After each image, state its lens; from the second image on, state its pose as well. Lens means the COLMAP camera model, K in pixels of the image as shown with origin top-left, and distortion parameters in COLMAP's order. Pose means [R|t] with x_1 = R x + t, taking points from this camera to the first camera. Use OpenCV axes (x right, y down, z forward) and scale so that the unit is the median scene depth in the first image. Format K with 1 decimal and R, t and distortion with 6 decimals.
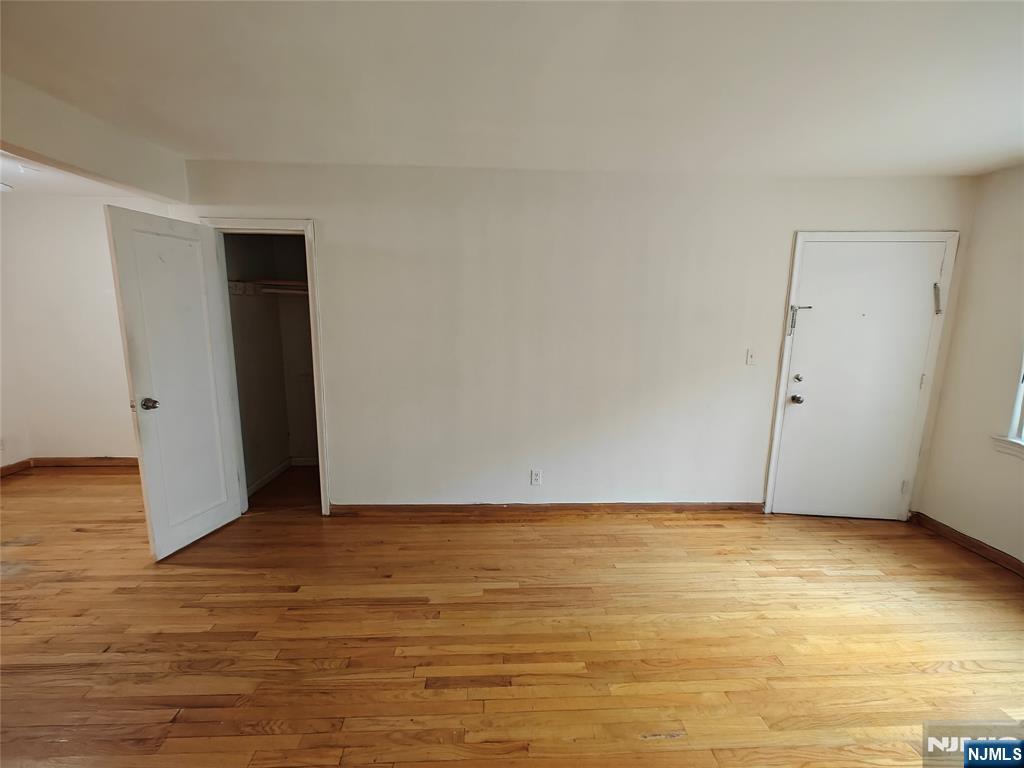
lens RADIAL K [[423.7, 0, 512.0], [0, 423.7, 384.0], [0, 0, 1]] dist [0.002292, 0.000339]
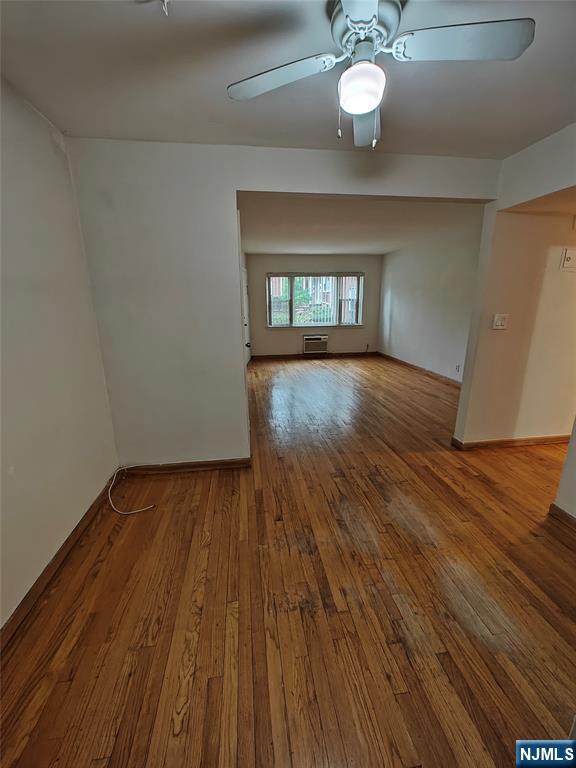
lens RADIAL K [[317.8, 0, 288.0], [0, 317.8, 384.0], [0, 0, 1]] dist [0.002292, 0.000339]
pose [[-0.089502, -0.258434, 0.961874, -1.567859], [0.166842, 0.948213, 0.270288, -0.132949], [-0.981913, 0.184672, -0.041749, 0.913027]]
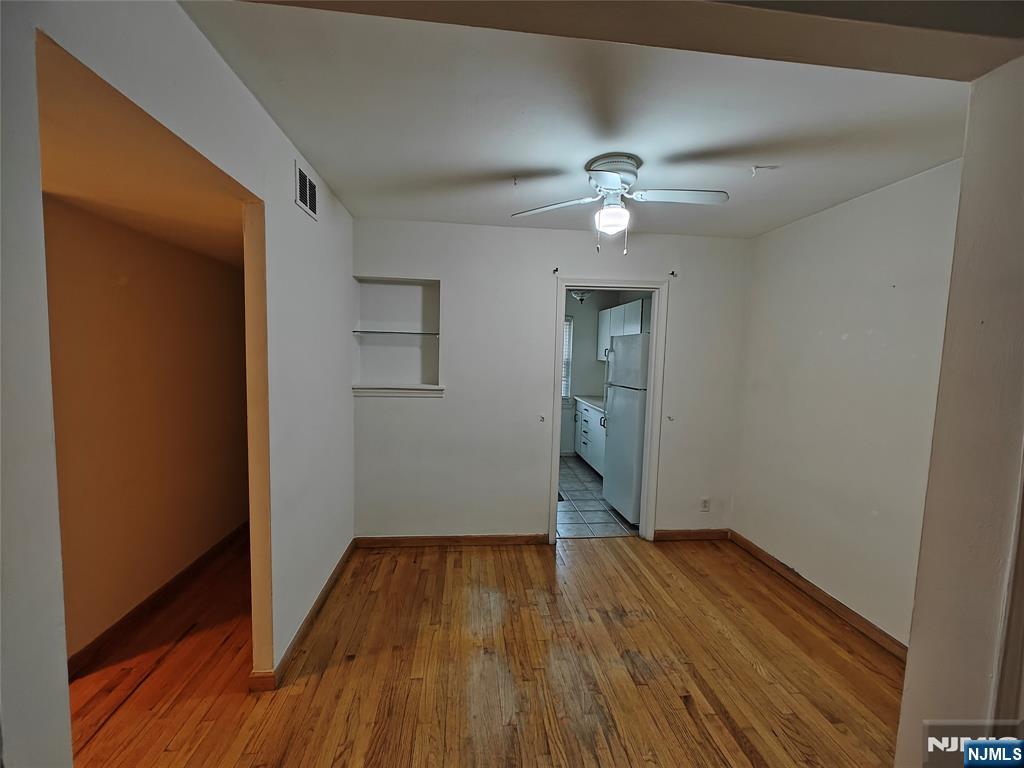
lens RADIAL K [[423.7, 0, 512.0], [0, 423.7, 384.0], [0, 0, 1]] dist [0.002292, 0.000339]
pose [[0.061252, 0.068664, -0.995758, -0.406729], [-0.185512, 0.981031, 0.056237, -0.109552], [0.980731, 0.181281, 0.072828, 0.579486]]
